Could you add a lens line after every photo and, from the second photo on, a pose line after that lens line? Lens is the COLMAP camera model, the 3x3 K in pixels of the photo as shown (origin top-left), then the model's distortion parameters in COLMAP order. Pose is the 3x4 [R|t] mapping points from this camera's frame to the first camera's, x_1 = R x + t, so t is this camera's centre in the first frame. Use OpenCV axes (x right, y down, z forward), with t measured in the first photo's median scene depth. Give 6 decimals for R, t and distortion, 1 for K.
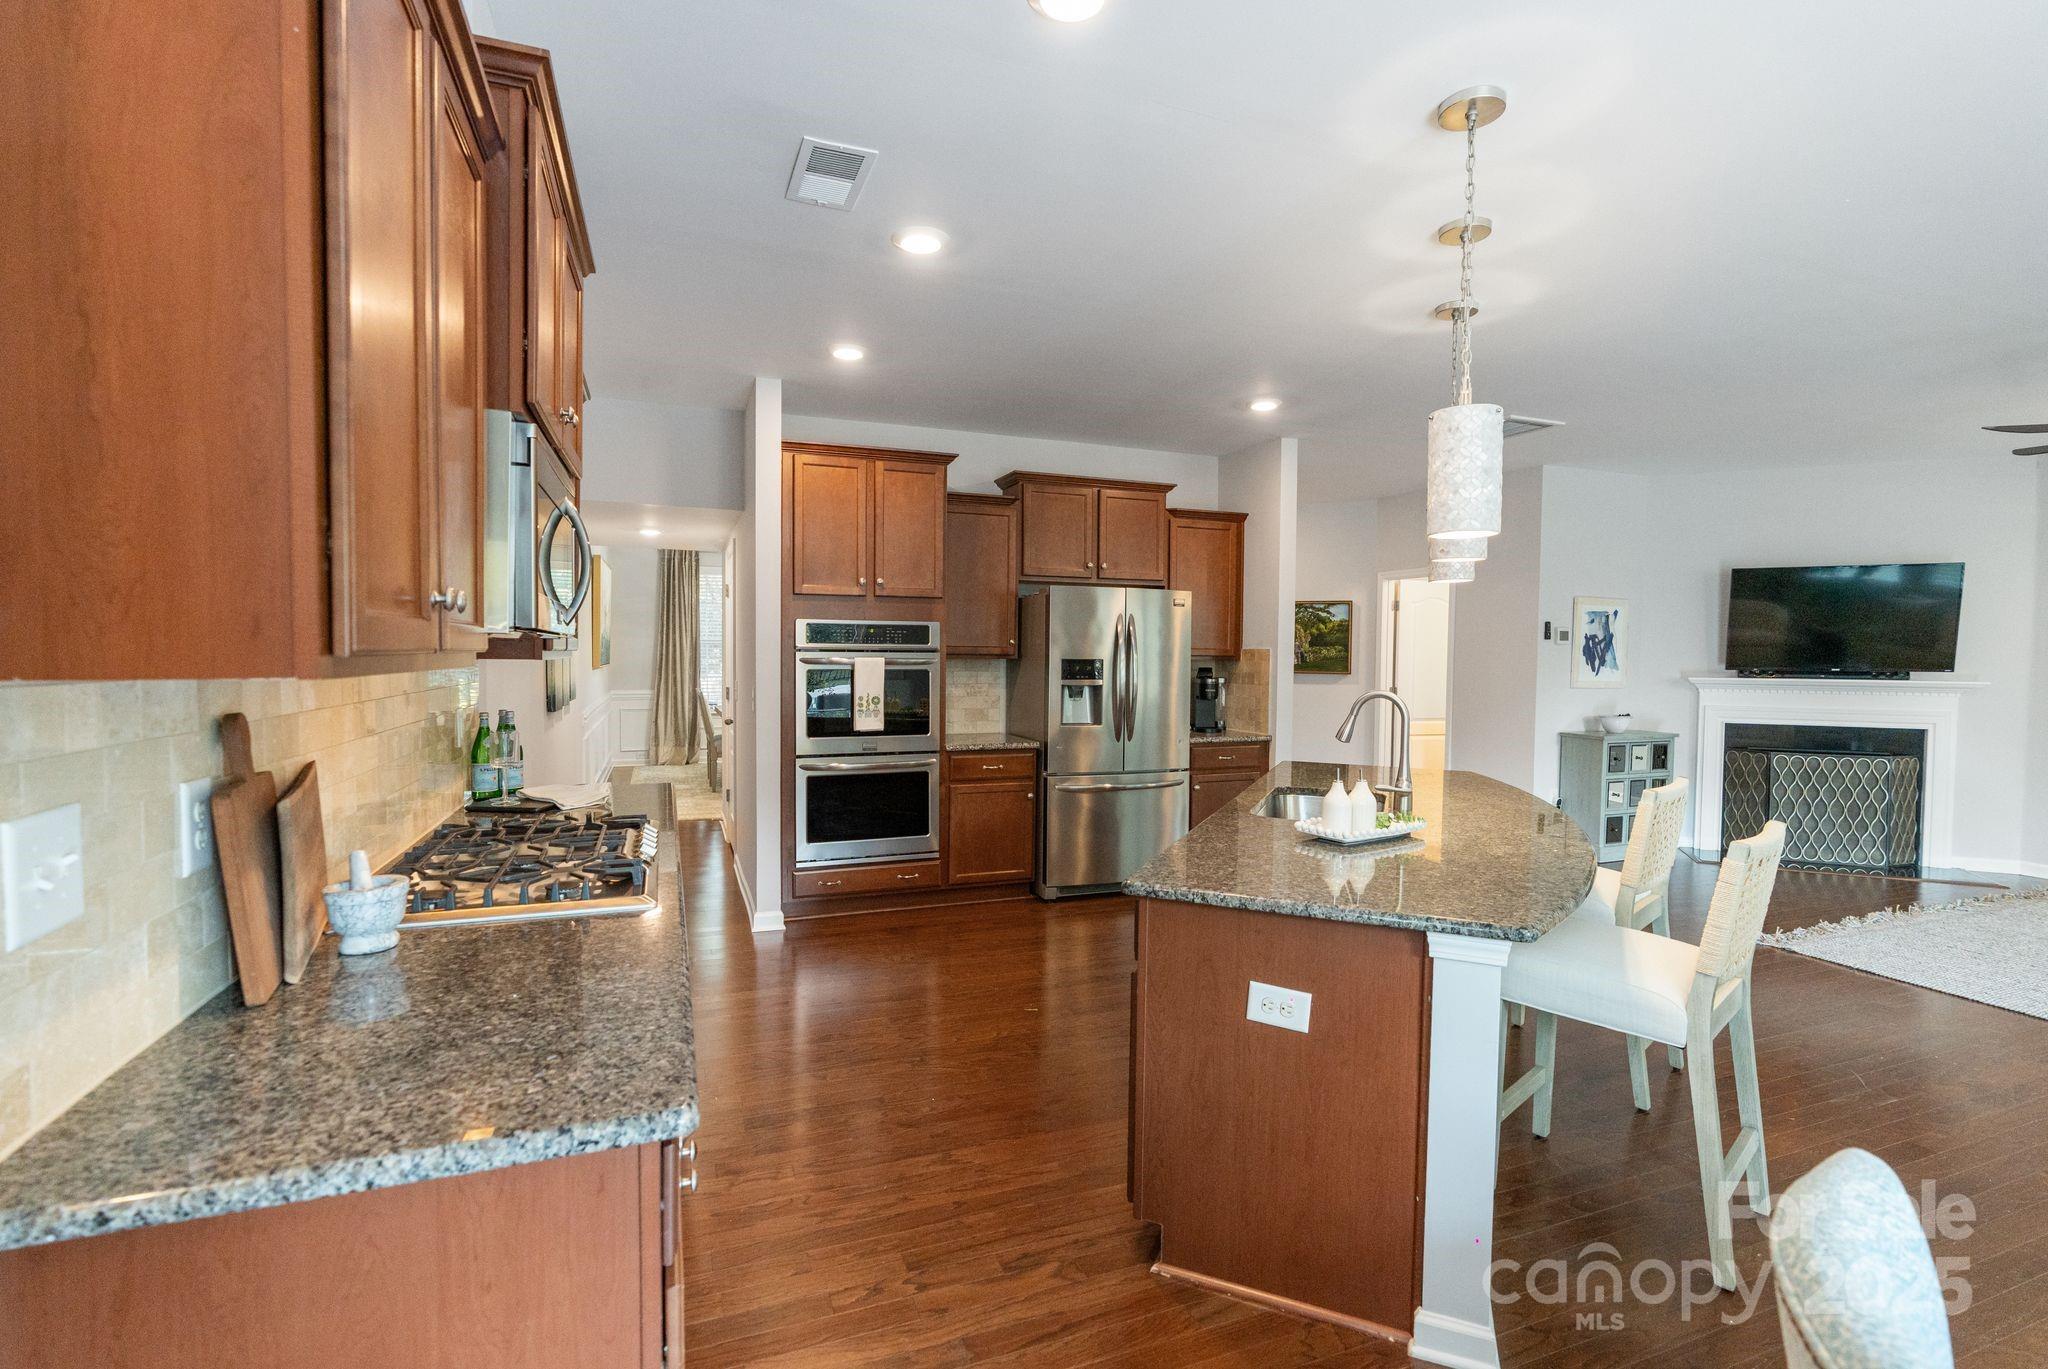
lens RADIAL K [[922.1, 0, 1018.9], [0, 922.1, 681.7], [0, 0, 1]] dist [-0.000918, 0.000018]
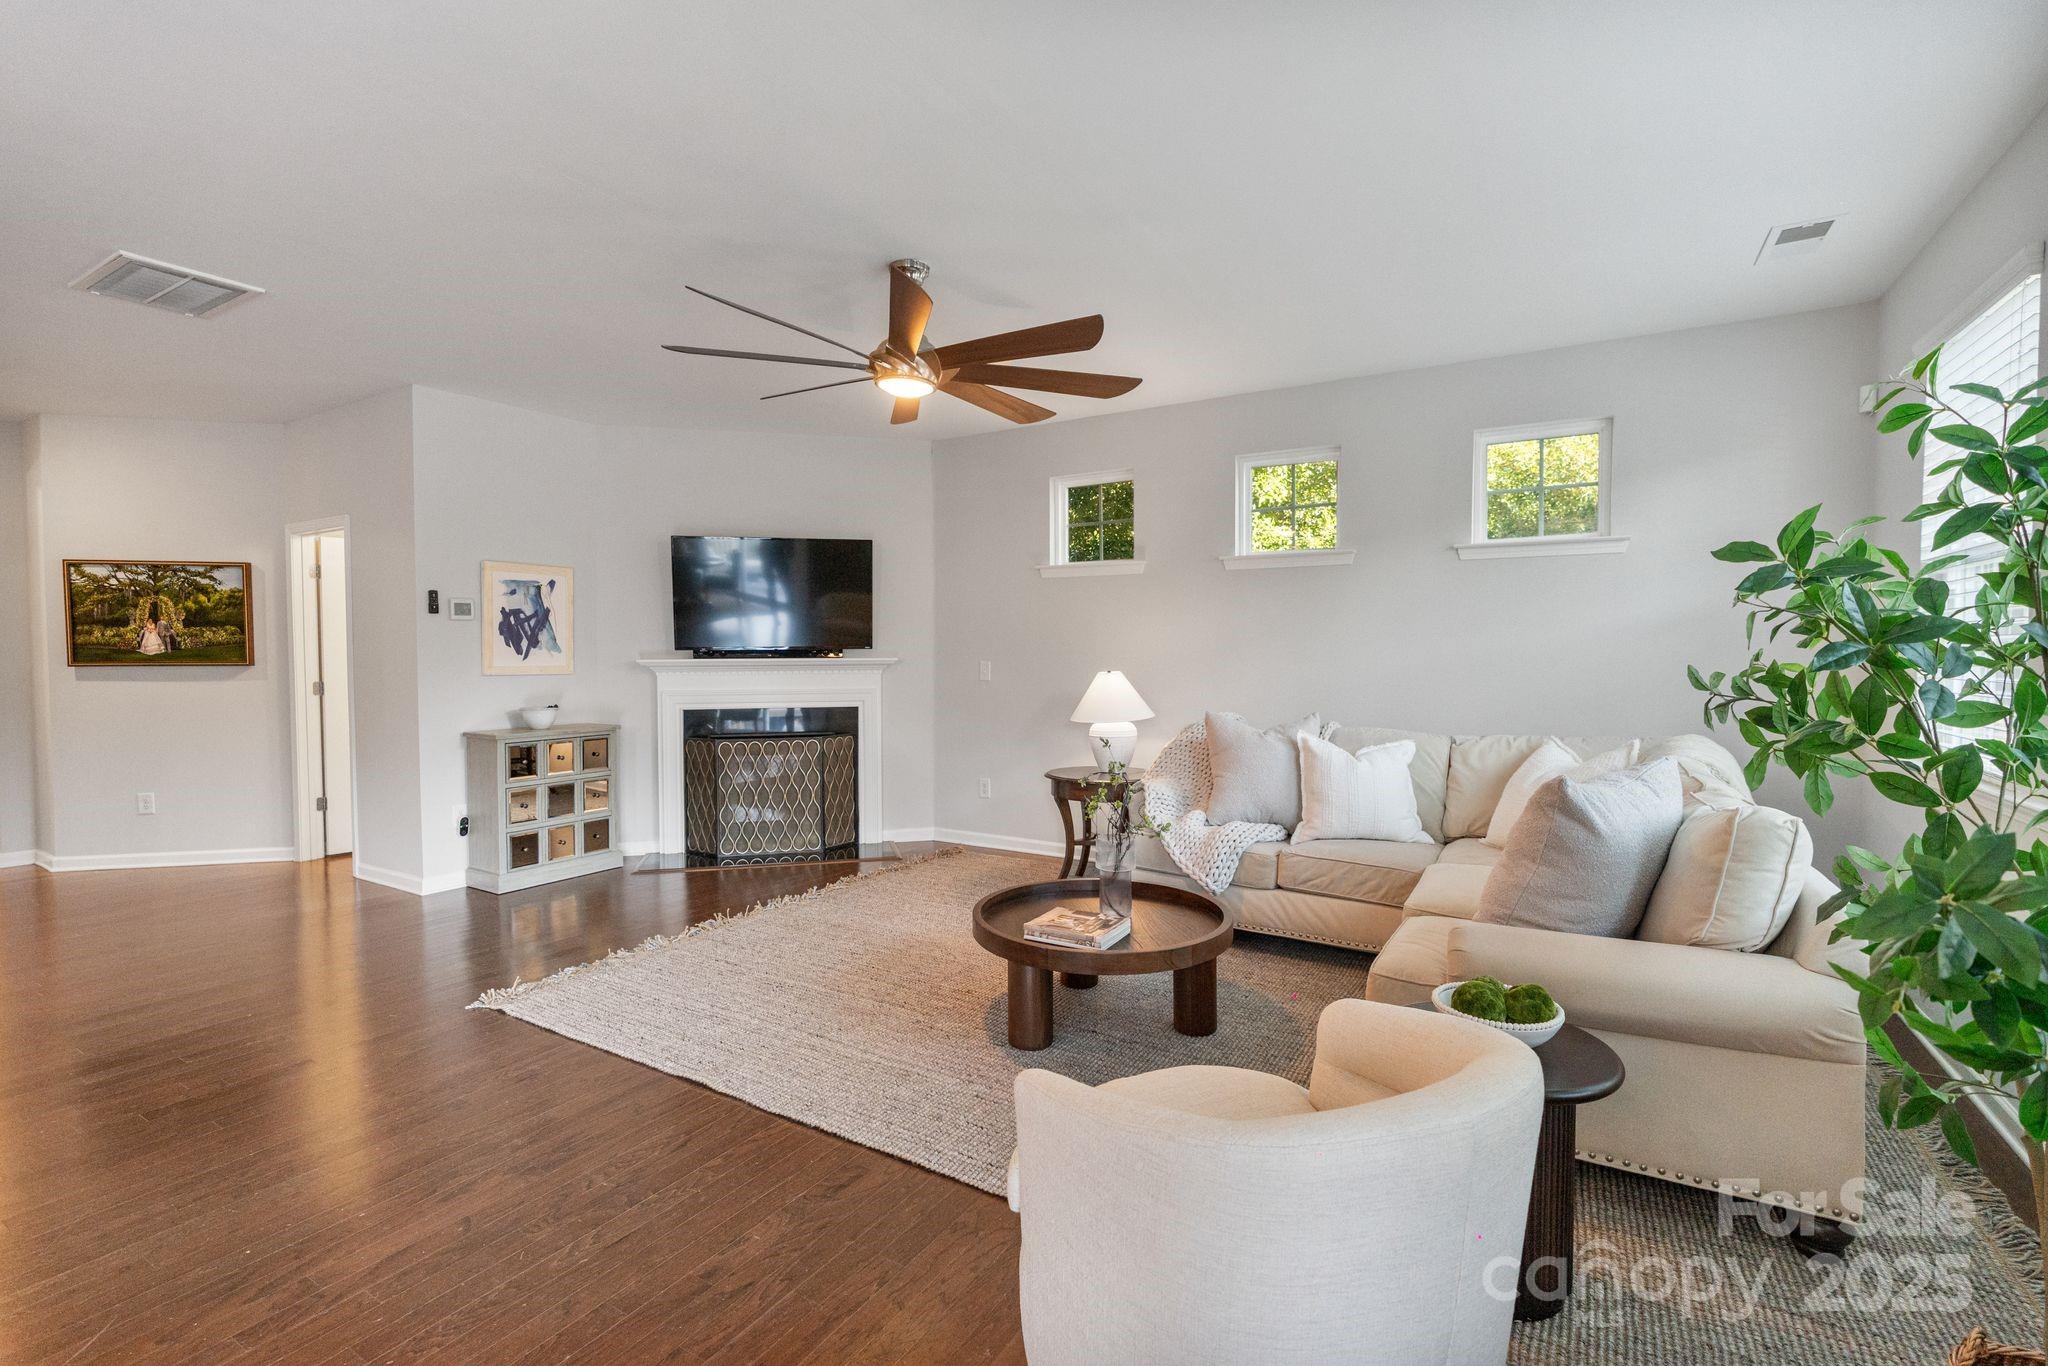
lens RADIAL K [[922.1, 0, 1018.9], [0, 922.1, 680.2], [0, 0, 1]] dist [-0.000918, 0.000018]
pose [[0.795525, -0.031292, 0.605112, 0.592060], [0.030632, 0.999466, 0.011414, 0.019158], [-0.605146, 0.009455, 0.796058, 0.110881]]
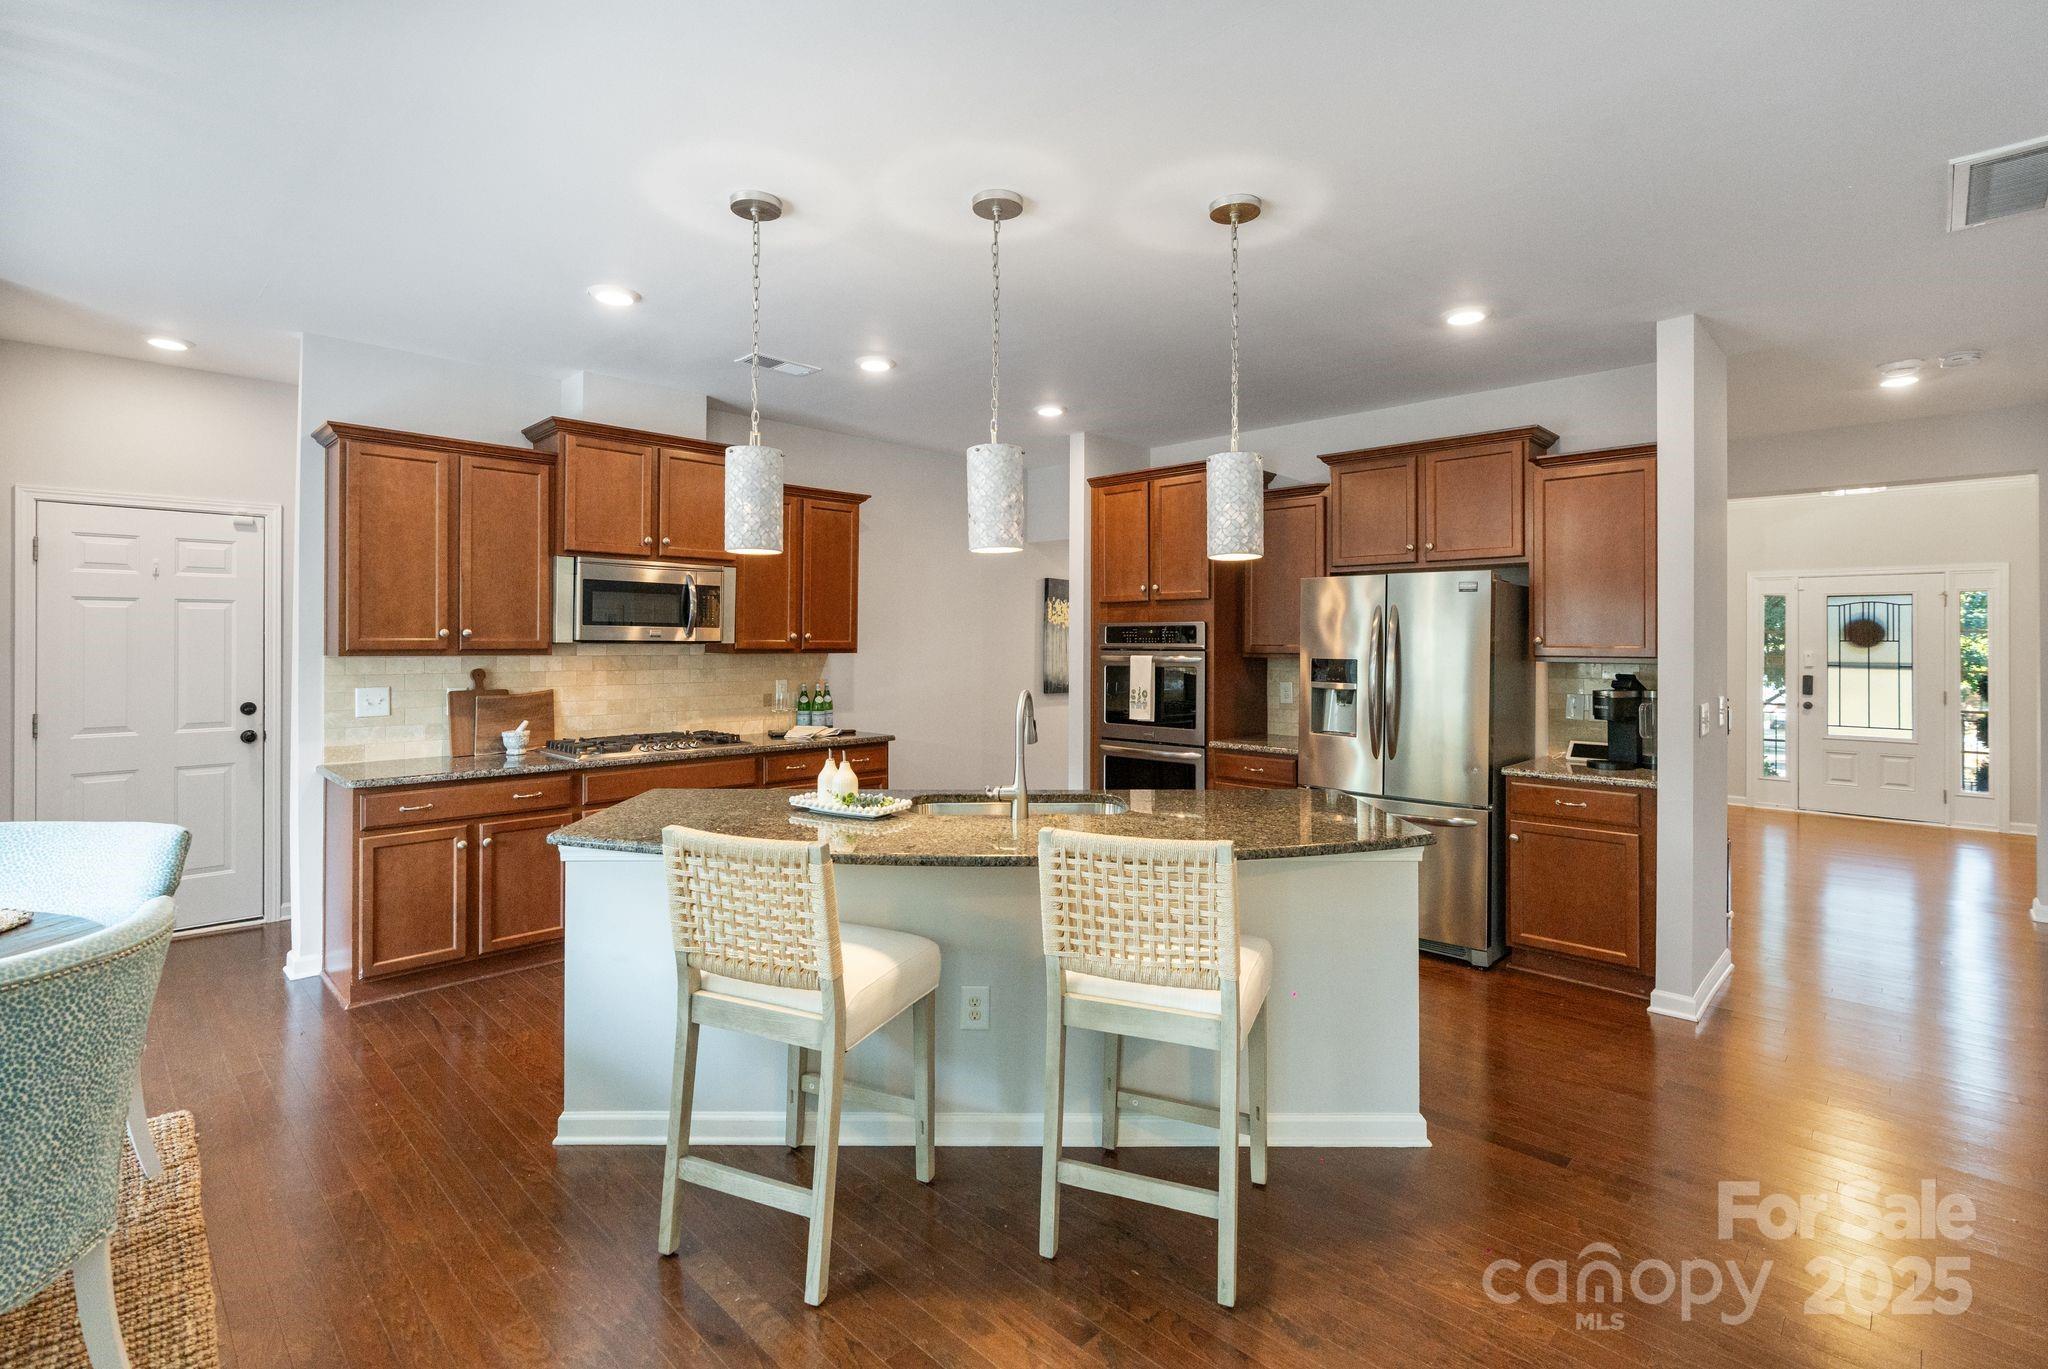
lens RADIAL K [[959.0, 0, 1028.3], [0, 959.0, 629.1], [0, 0, 1]] dist [-0.001553, -0.000111]
pose [[0.418618, -0.021186, -0.907915, 0.740716], [-0.030768, 0.998823, -0.037494, -0.008957], [0.907641, 0.043630, 0.417474, 0.339303]]
